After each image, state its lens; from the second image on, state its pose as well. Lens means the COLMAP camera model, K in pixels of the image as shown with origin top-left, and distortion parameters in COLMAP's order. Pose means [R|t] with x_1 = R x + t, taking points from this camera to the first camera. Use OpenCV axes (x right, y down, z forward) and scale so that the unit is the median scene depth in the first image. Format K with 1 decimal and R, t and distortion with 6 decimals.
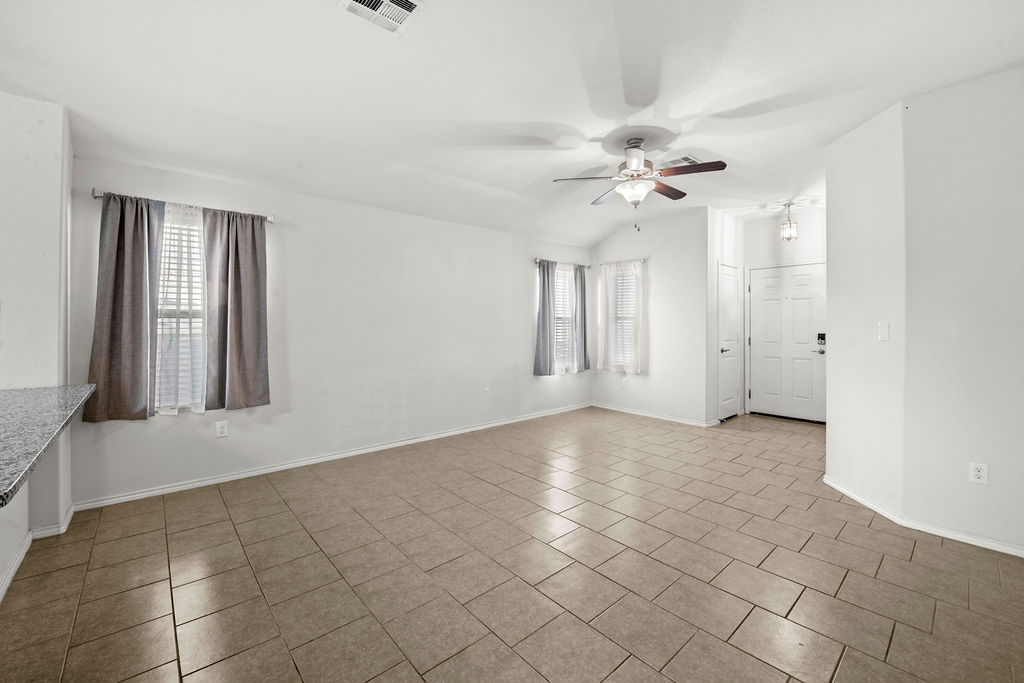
lens RADIAL K [[422.7, 0, 507.7], [0, 422.7, 320.5], [0, 0, 1]] dist [-0.002131, -0.005239]
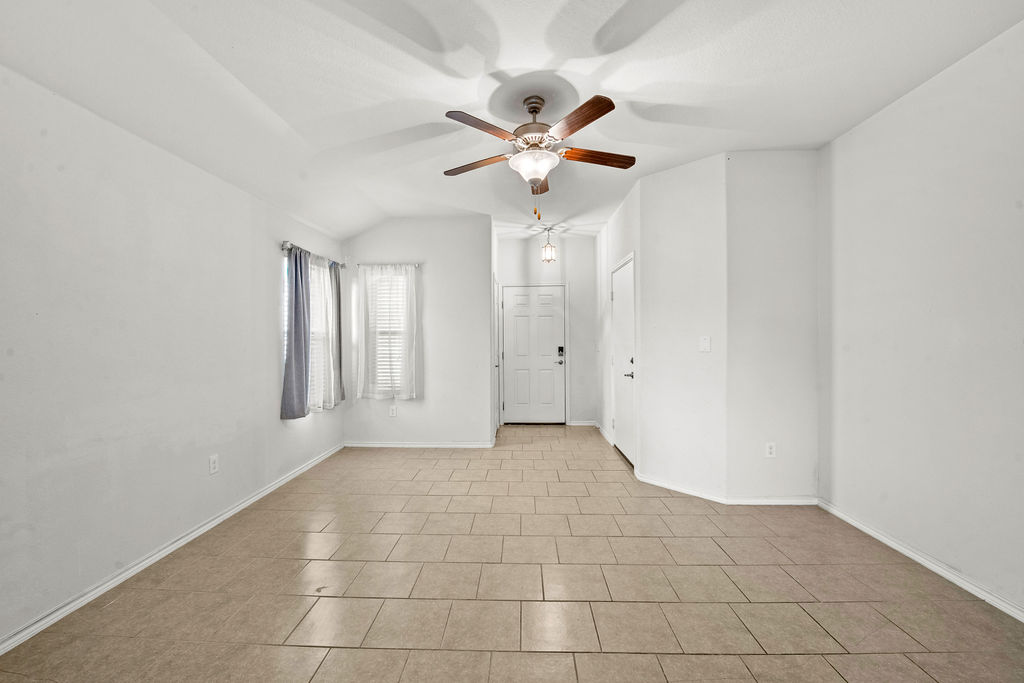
lens RADIAL K [[410.4, 0, 506.1], [0, 410.4, 339.7], [0, 0, 1]] dist [-0.018068, -0.000273]
pose [[0.680482, -0.009441, 0.732704, -0.183417], [0.002983, 0.999944, 0.010115, -0.000149], [-0.732759, -0.004698, 0.680472, 0.349255]]
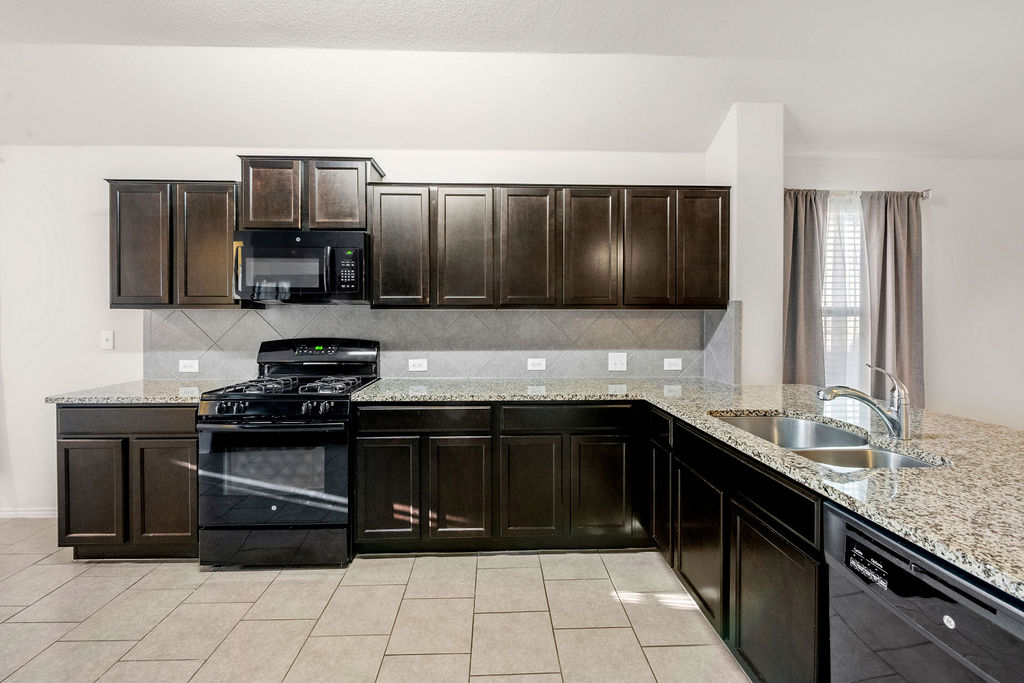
lens RADIAL K [[428.0, 0, 511.5], [0, 428.0, 317.9], [0, 0, 1]] dist [-0.012934, -0.000418]
pose [[0.785162, -0.004592, -0.619274, -0.479824], [0.005216, 0.999986, -0.000801, -0.003156], [0.619269, -0.002601, 0.785175, -0.098795]]
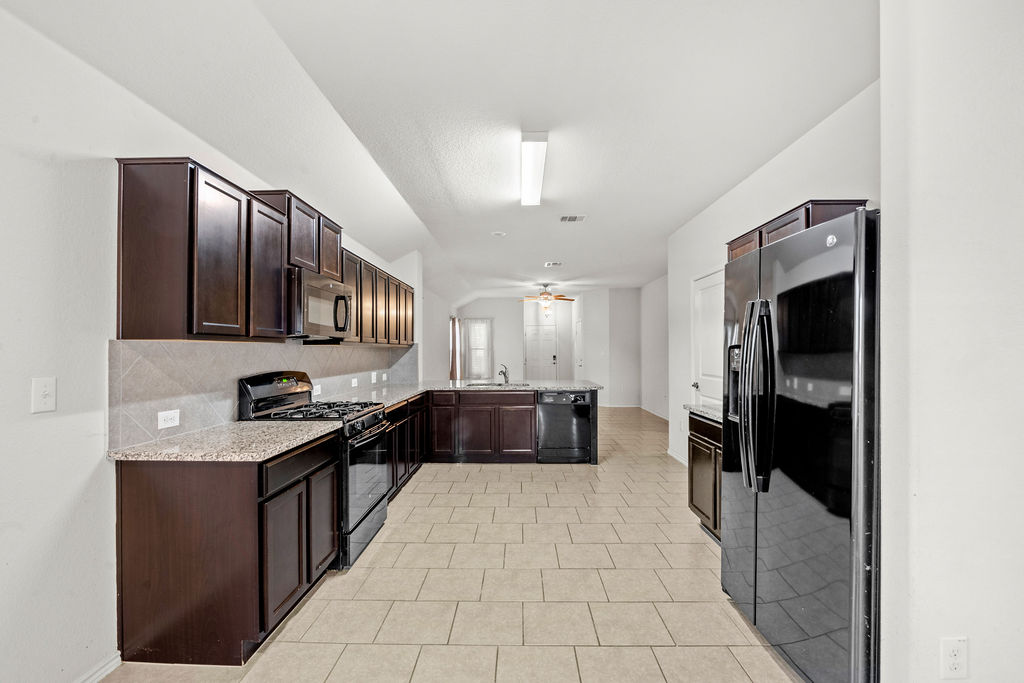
lens RADIAL K [[423.2, 0, 512.0], [0, 423.2, 341.5], [0, 0, 1]] dist [-0.000188, -0.000070]
pose [[0.668683, 0.010885, 0.743468, -1.196181], [0.002097, 0.999861, -0.016525, -0.008755], [-0.743544, 0.012609, 0.668568, -0.416163]]
